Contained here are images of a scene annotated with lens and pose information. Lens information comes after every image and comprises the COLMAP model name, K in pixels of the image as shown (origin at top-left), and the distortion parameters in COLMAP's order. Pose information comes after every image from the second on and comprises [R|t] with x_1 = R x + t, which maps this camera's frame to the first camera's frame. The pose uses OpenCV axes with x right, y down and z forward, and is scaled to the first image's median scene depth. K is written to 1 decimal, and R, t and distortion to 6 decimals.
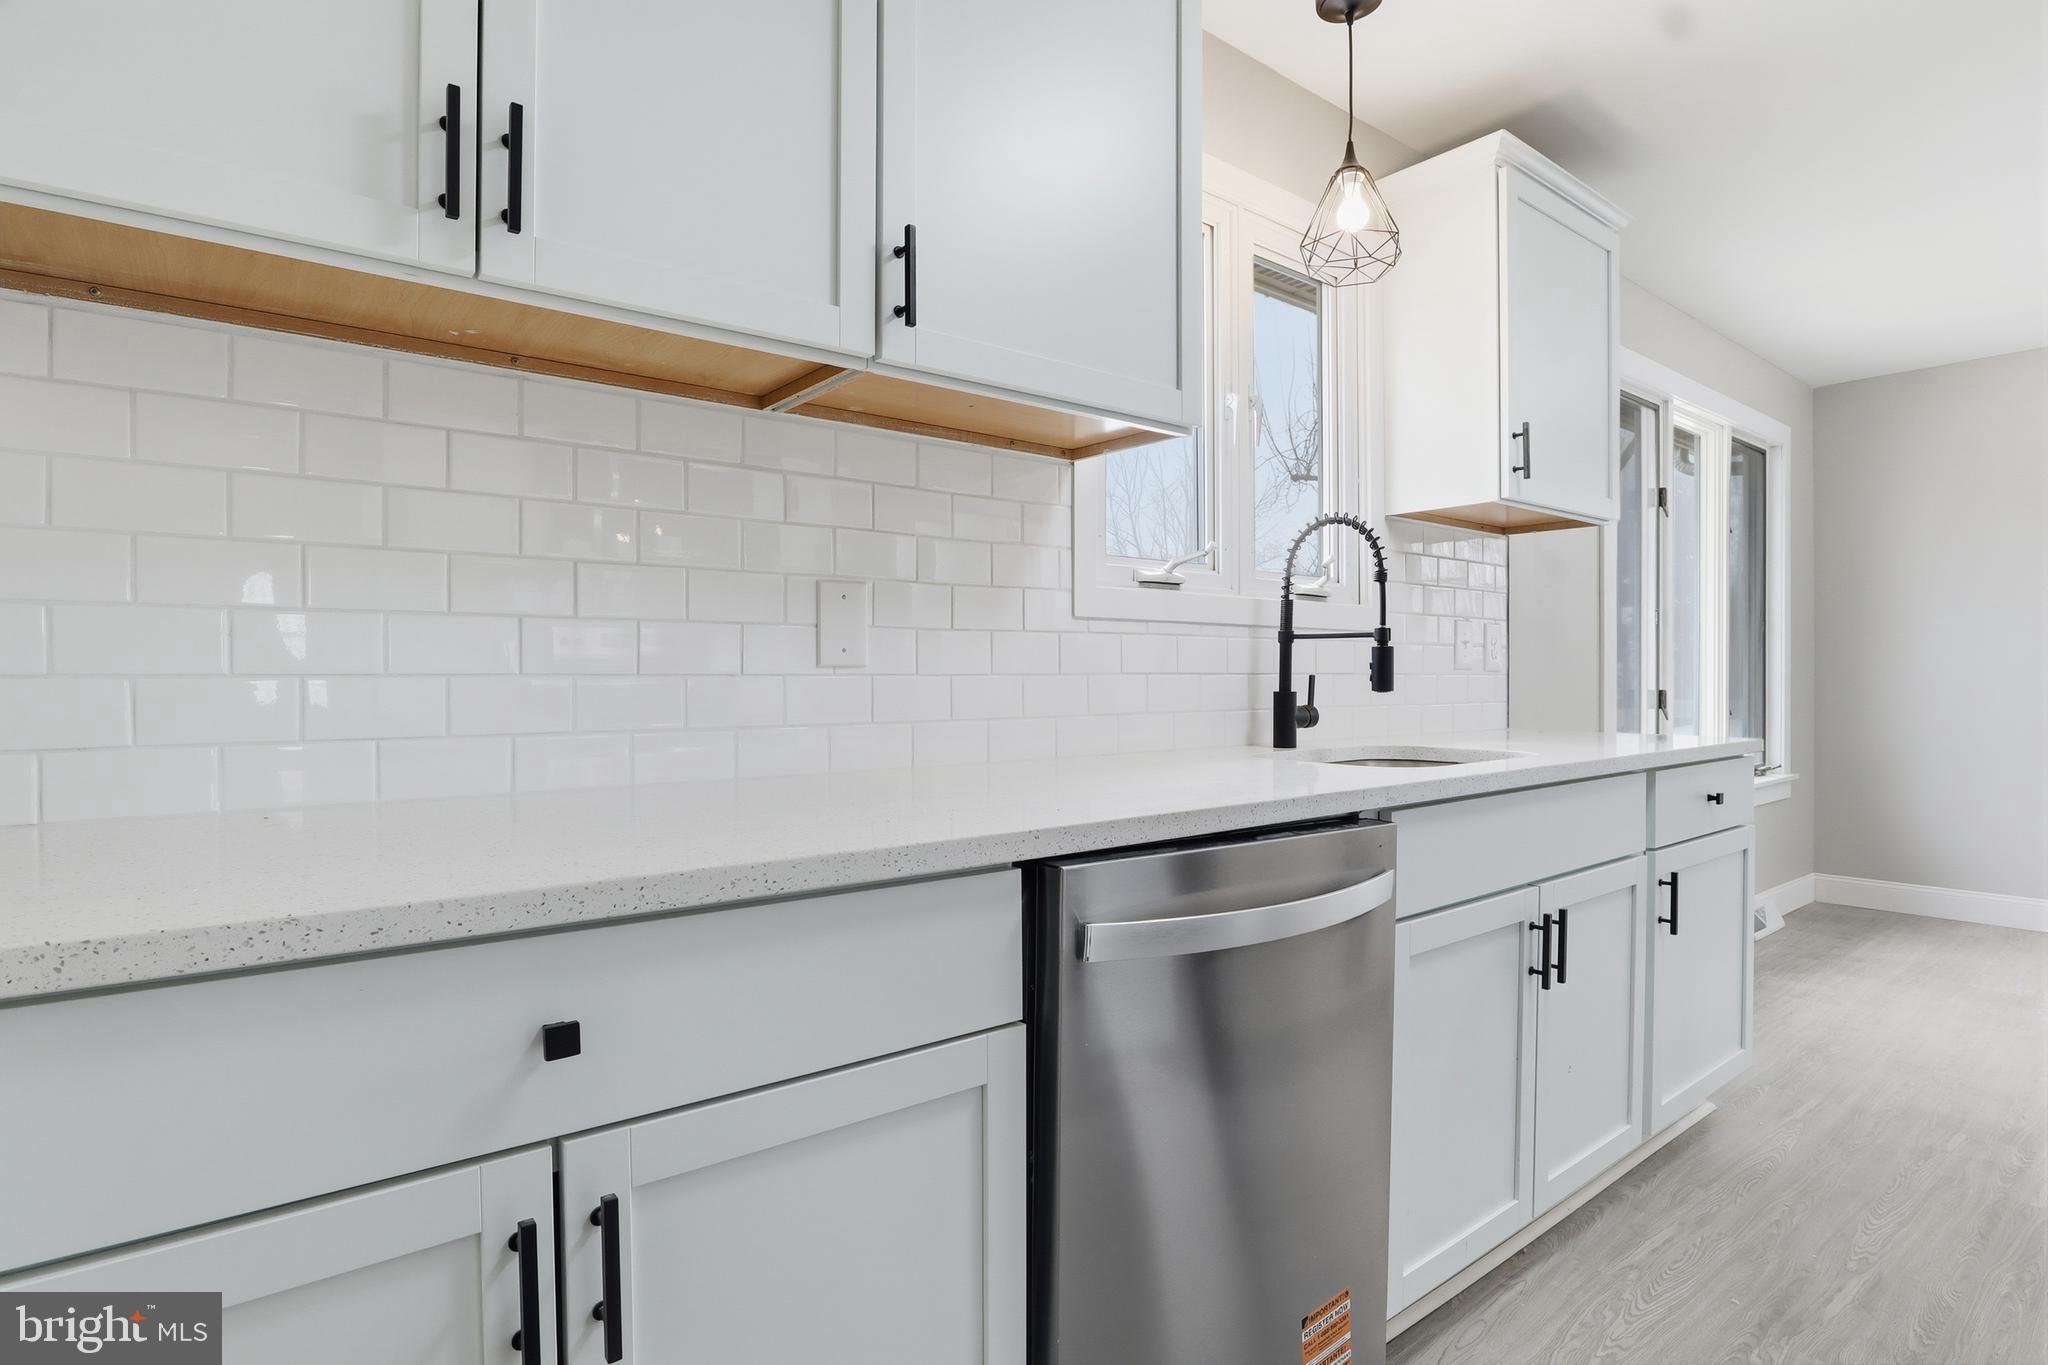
lens RADIAL K [[1039.7, 0, 1023.4], [0, 1039.7, 686.6], [0, 0, 1]] dist [-0.039197, 0.007803]
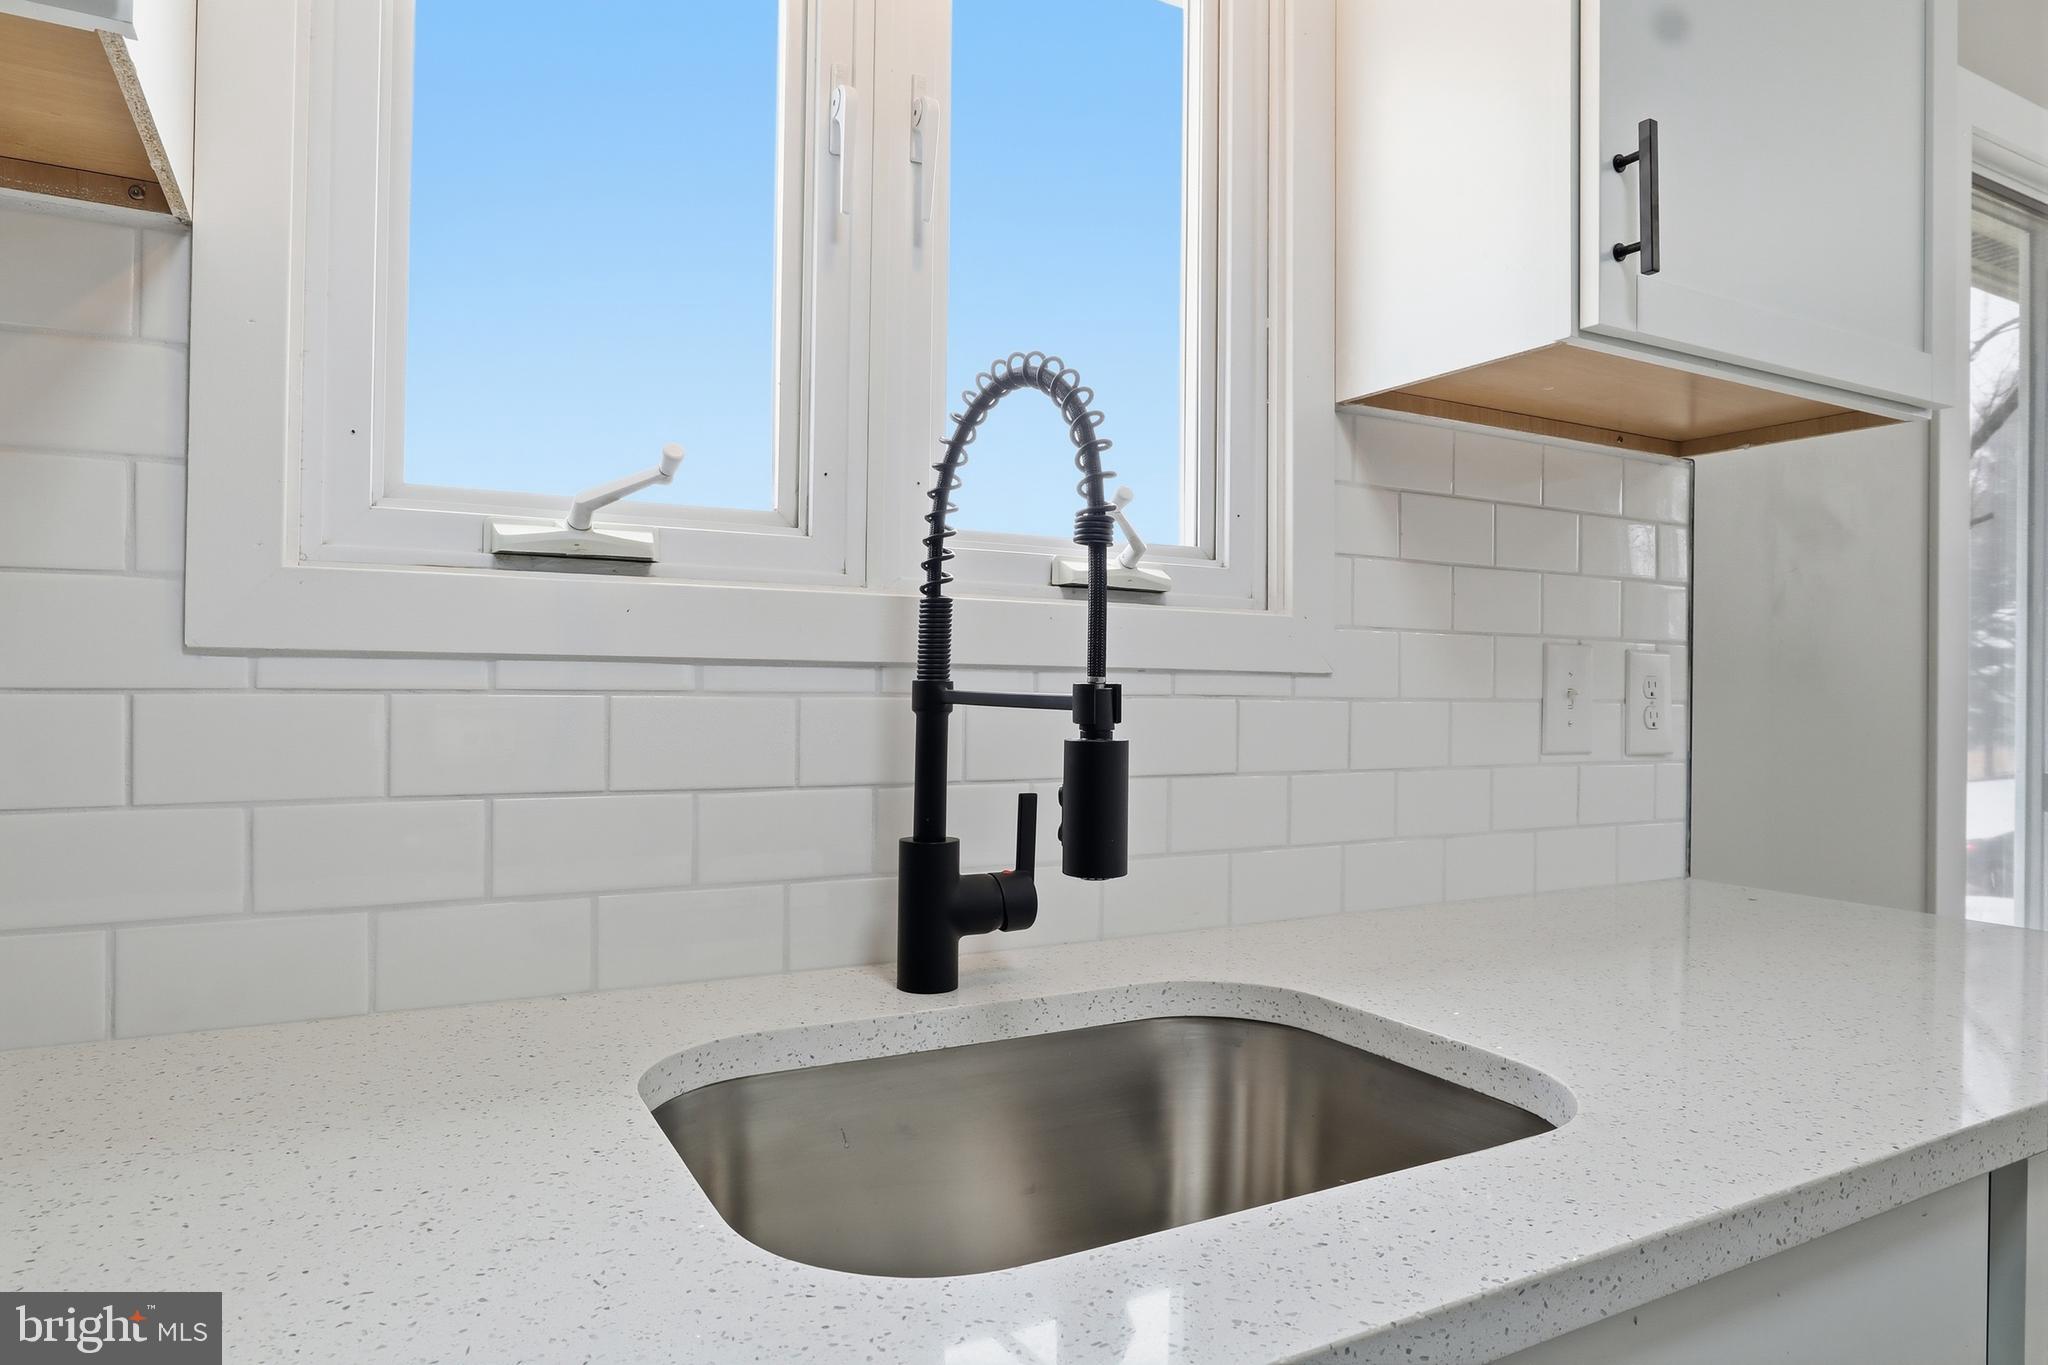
lens RADIAL K [[1226.9, 0, 1026.0], [0, 1226.9, 681.4], [0, 0, 1]] dist [-0.024152, 0.002156]
pose [[0.986177, 0.012720, -0.165207, 0.360704], [-0.014994, 0.999809, -0.012525, -0.048152], [0.165016, 0.014829, 0.986179, 0.561600]]
